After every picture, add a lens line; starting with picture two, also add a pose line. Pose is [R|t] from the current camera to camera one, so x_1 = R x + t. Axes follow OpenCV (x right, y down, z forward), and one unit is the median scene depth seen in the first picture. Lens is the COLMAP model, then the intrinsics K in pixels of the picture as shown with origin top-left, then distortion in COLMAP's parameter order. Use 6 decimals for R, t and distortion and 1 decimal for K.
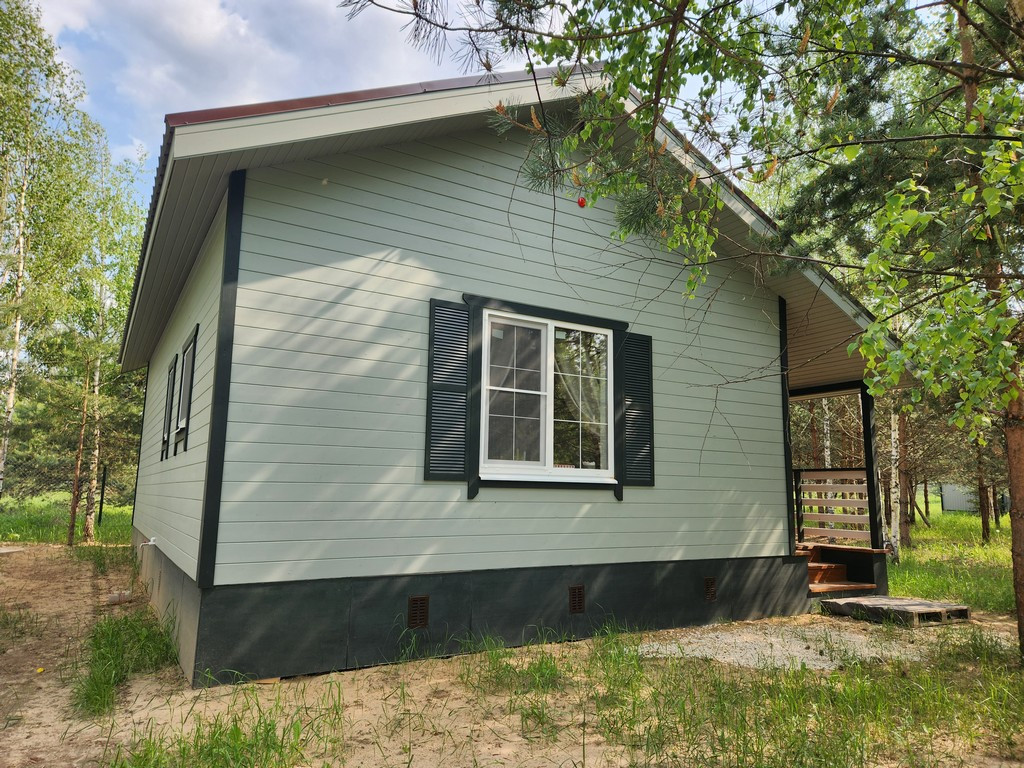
lens RADIAL K [[692.1, 0, 520.4], [0, 692.1, 382.8], [0, 0, 1]] dist [0.075175, -0.074337]
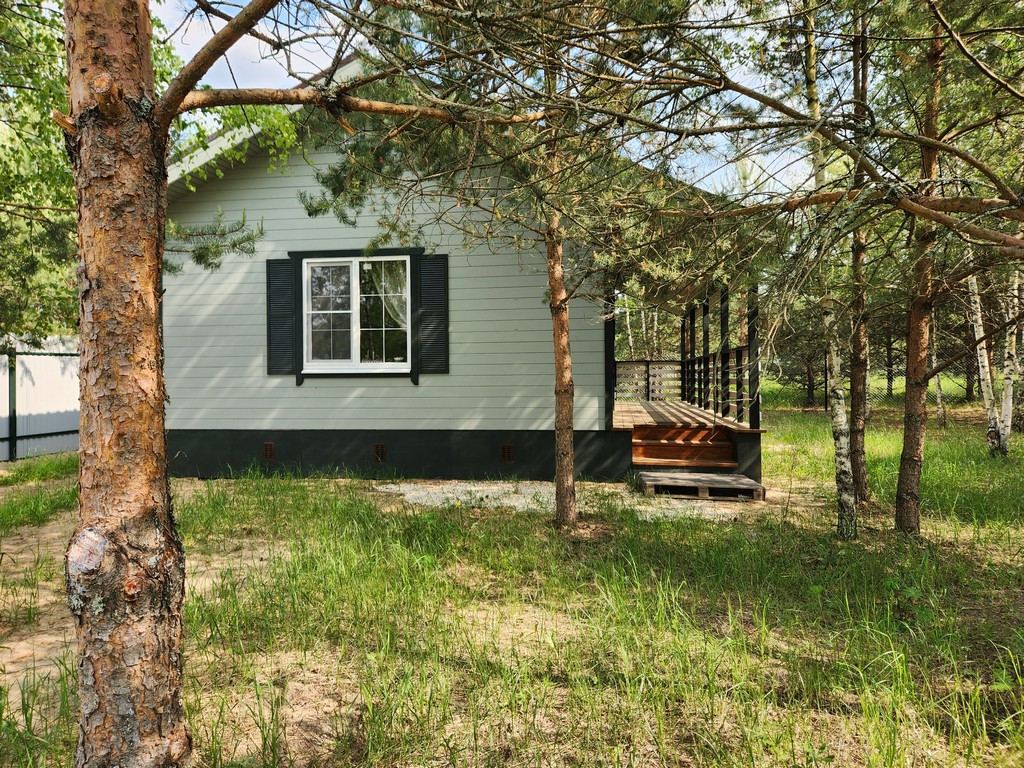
lens RADIAL K [[692.1, 0, 520.4], [0, 692.1, 382.8], [0, 0, 1]] dist [0.075175, -0.074337]
pose [[0.759840, -0.021128, -0.649767, 1.219874], [0.120709, 0.986677, 0.109076, 0.045352], [0.638805, -0.161313, 0.752267, 0.124510]]
